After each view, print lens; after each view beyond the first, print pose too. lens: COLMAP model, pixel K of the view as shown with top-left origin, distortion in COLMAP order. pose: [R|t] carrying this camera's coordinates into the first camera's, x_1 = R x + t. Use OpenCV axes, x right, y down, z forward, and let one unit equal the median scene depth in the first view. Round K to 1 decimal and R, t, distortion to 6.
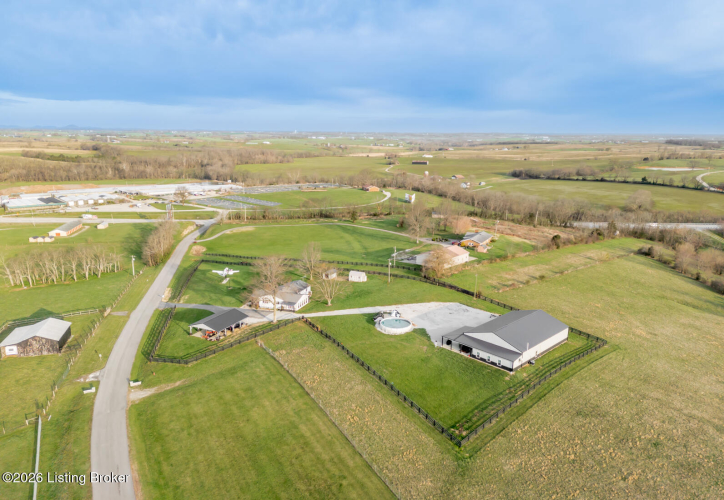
lens RADIAL K [[516.7, 0, 363.1], [0, 516.7, 245.8], [0, 0, 1]] dist [0.080904, -0.077091]
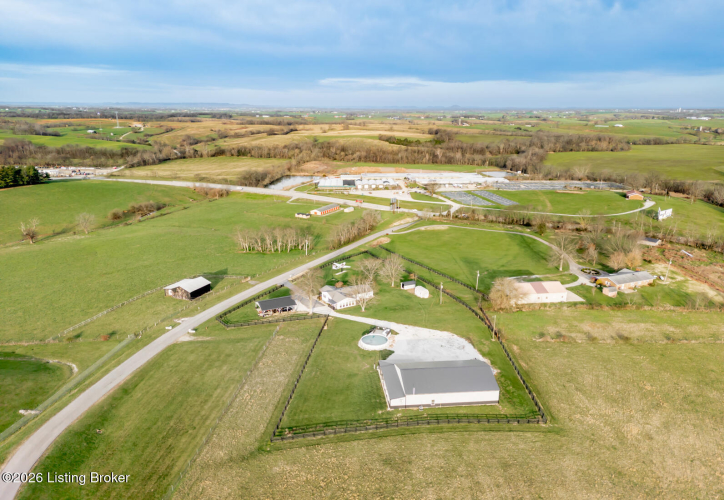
lens RADIAL K [[516.7, 0, 363.7], [0, 516.7, 249.5], [0, 0, 1]] dist [0.080904, -0.077091]
pose [[0.785352, 0.159614, -0.598118, 0.573594], [-0.131796, 0.987148, 0.090378, -0.120212], [0.604857, 0.007851, 0.796295, 0.069850]]
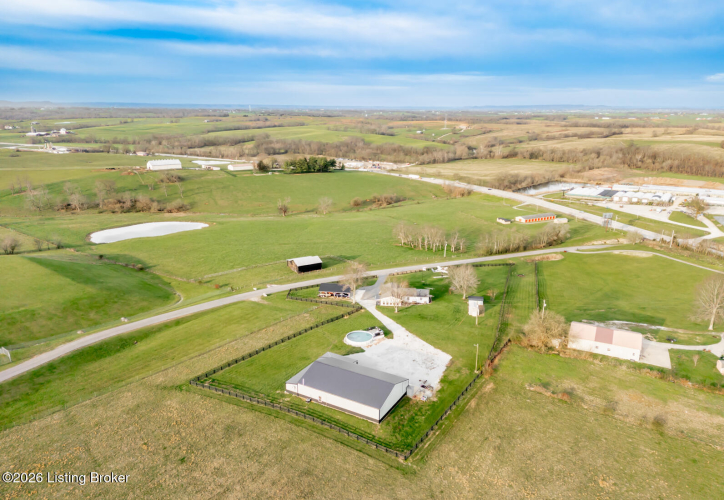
lens RADIAL K [[516.7, 0, 362.4], [0, 516.7, 252.7], [0, 0, 1]] dist [0.080904, -0.077091]
pose [[0.267098, 0.252439, -0.930018, 0.901133], [-0.209900, 0.957149, 0.199521, -0.214506], [0.940532, 0.141919, 0.308639, 0.521285]]
